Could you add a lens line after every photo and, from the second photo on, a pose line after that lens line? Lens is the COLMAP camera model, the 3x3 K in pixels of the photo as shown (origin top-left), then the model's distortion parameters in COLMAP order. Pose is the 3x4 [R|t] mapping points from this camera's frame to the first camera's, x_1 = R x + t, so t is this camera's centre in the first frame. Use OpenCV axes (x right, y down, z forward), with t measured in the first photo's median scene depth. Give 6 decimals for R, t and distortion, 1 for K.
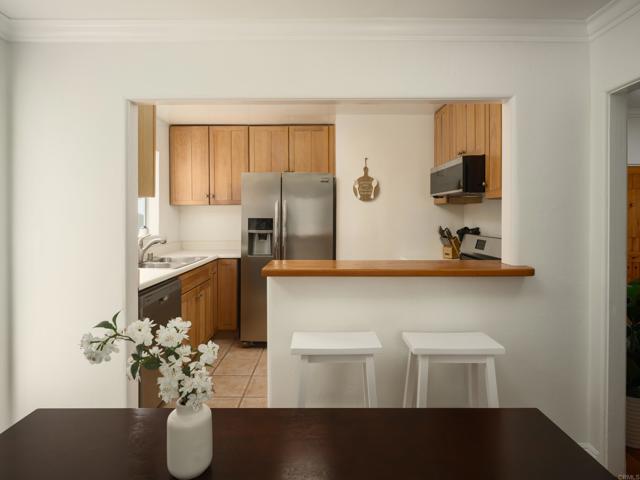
lens RADIAL K [[356.3, 0, 320.3], [0, 356.3, 213.7], [0, 0, 1]] dist [-0.001843, -0.000040]
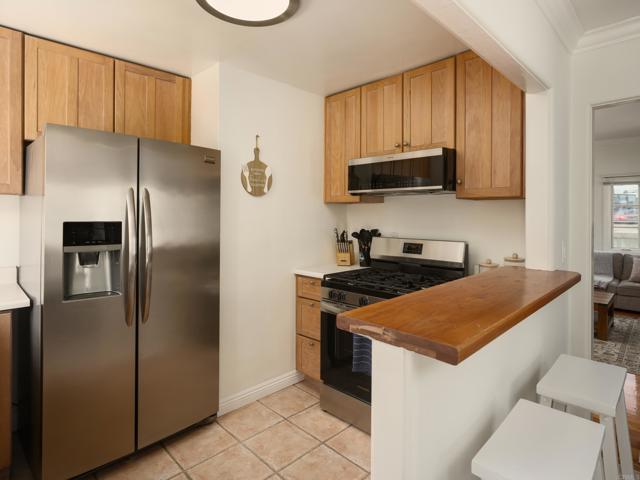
lens RADIAL K [[356.3, 0, 320.3], [0, 356.3, 213.7], [0, 0, 1]] dist [-0.001843, -0.000040]
pose [[0.715820, 0.003253, 0.698277, -0.278016], [-0.003347, 0.999994, -0.001228, 0.000315], [-0.698277, -0.001458, 0.715826, 0.405798]]
